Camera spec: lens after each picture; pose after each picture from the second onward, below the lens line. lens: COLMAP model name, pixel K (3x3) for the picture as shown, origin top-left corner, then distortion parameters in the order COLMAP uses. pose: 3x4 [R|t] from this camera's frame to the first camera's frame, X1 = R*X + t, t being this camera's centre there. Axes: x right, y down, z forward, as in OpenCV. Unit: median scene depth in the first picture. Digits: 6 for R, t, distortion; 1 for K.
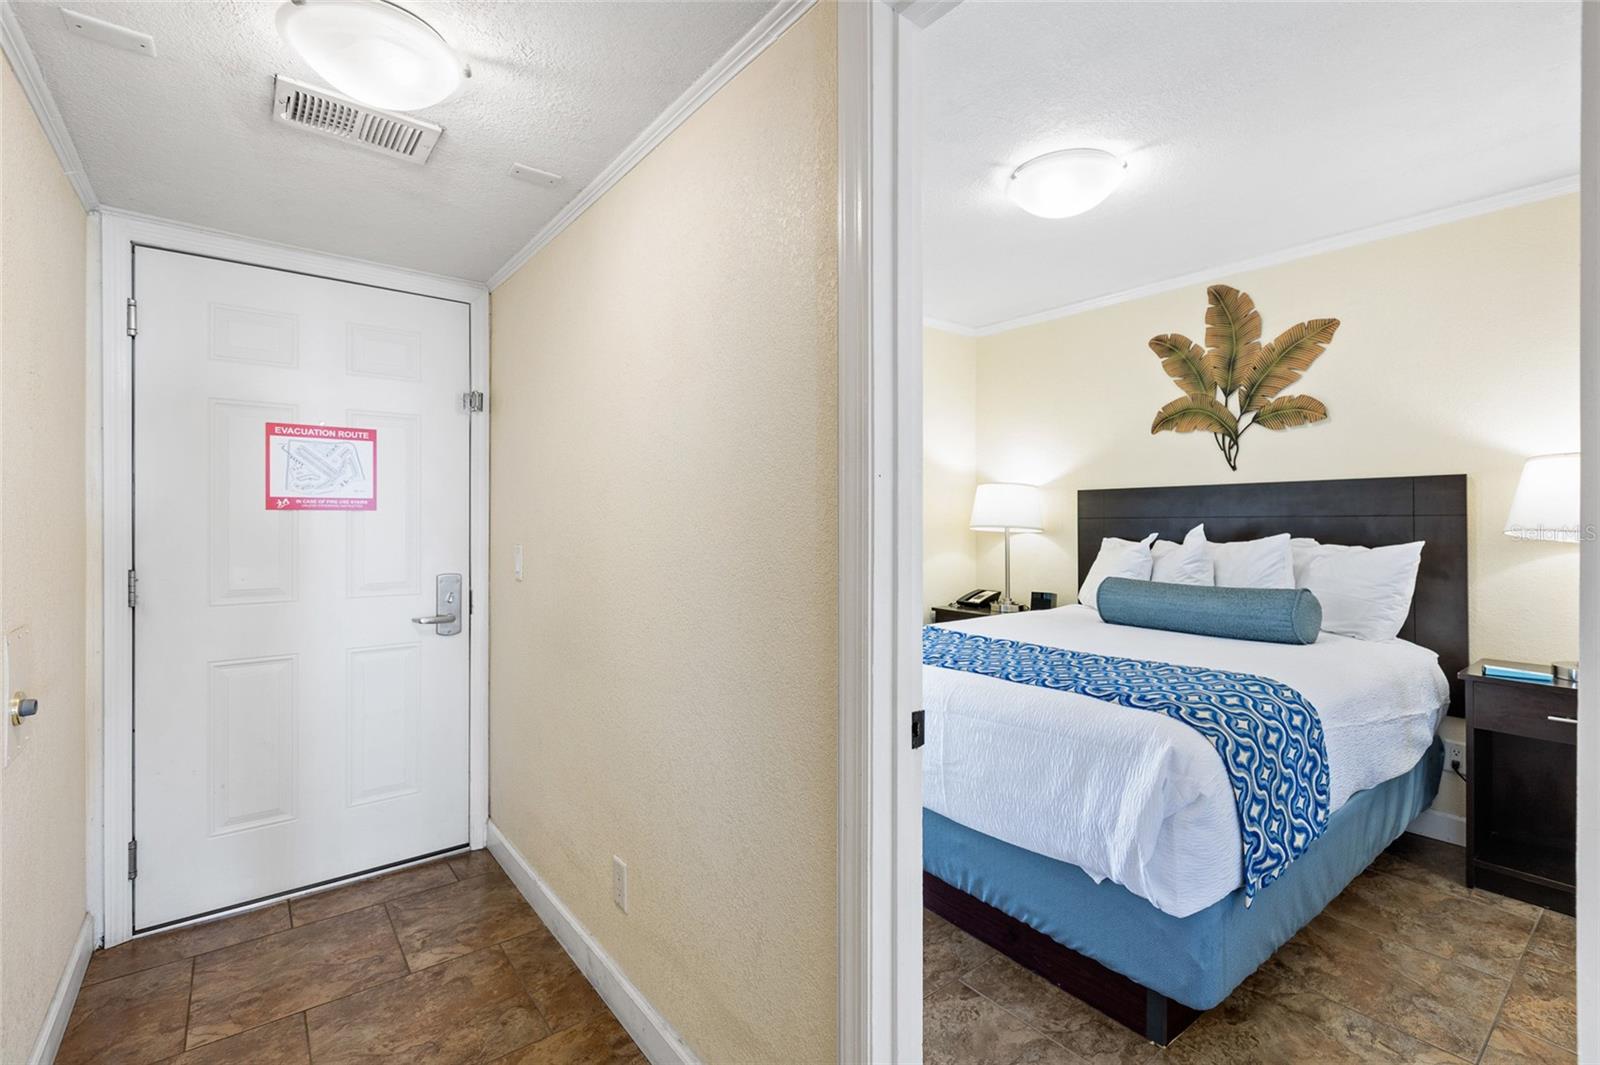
lens RADIAL K [[712.5, 0, 803.3], [0, 712.5, 527.1], [0, 0, 1]] dist [0.000372, -0.001018]
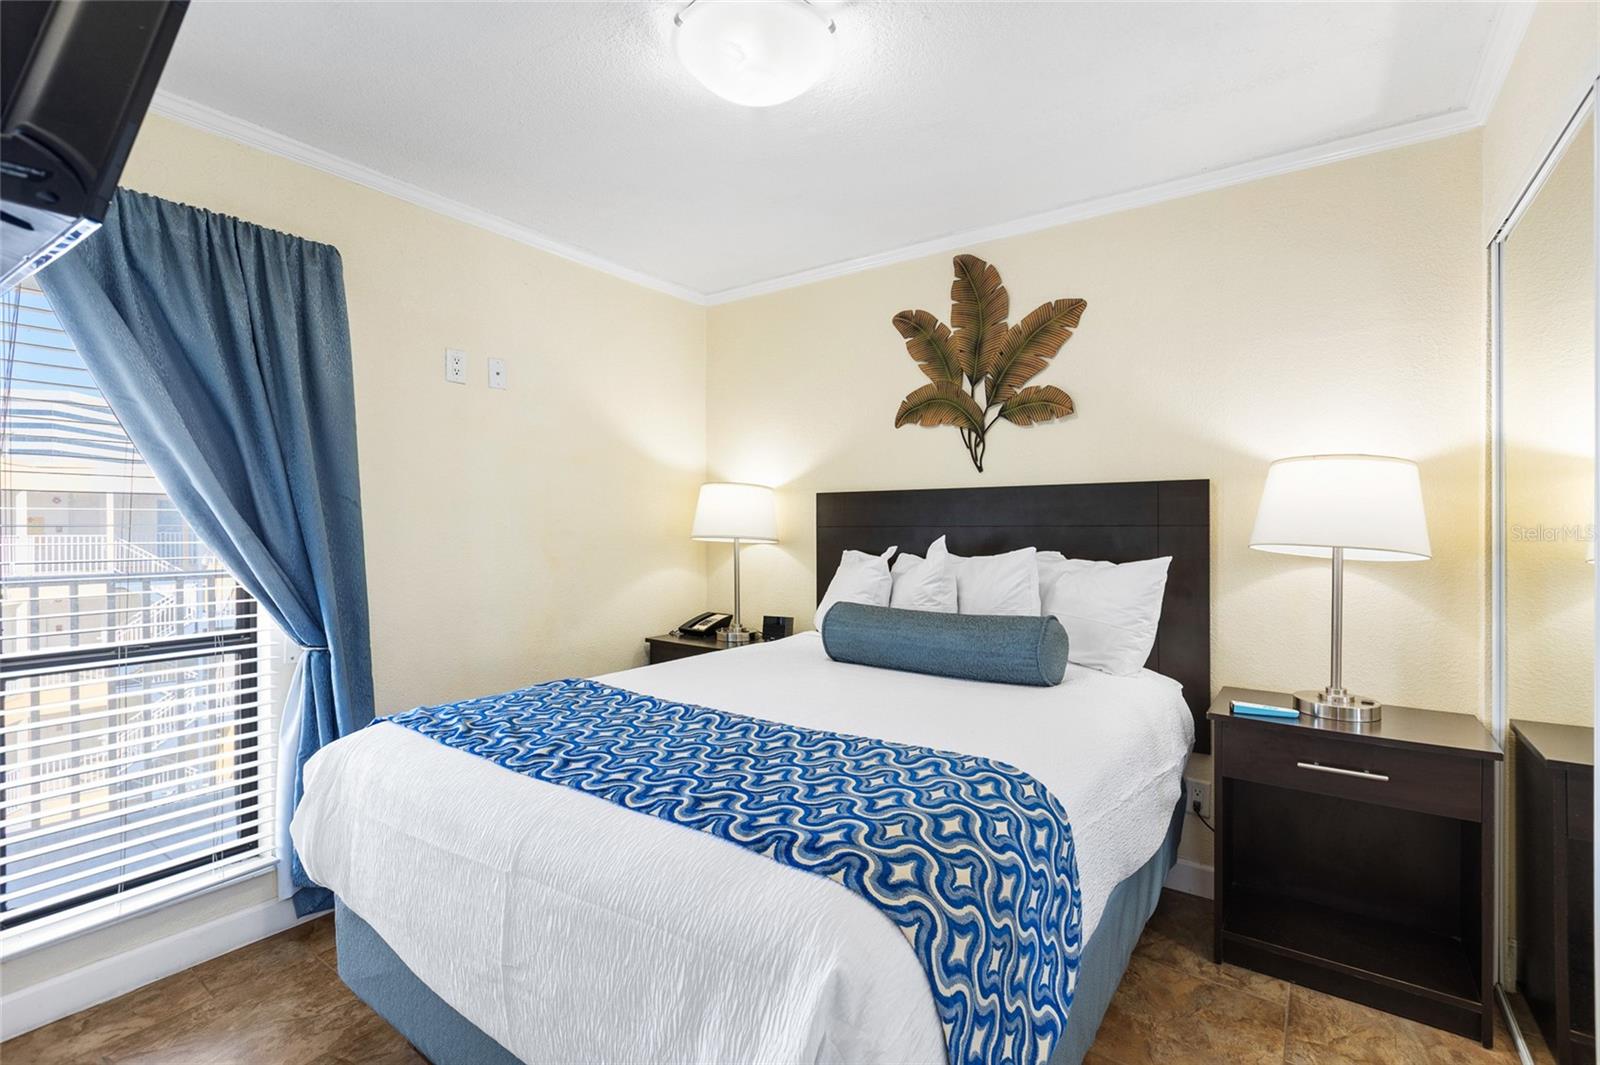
lens RADIAL K [[712.5, 0, 807.5], [0, 712.5, 539.0], [0, 0, 1]] dist [0.000372, -0.001018]
pose [[0.959708, -0.004422, 0.280965, 0.200374], [0.000906, 0.999920, 0.012644, -0.011914], [-0.280998, -0.011880, 0.959635, 0.286574]]
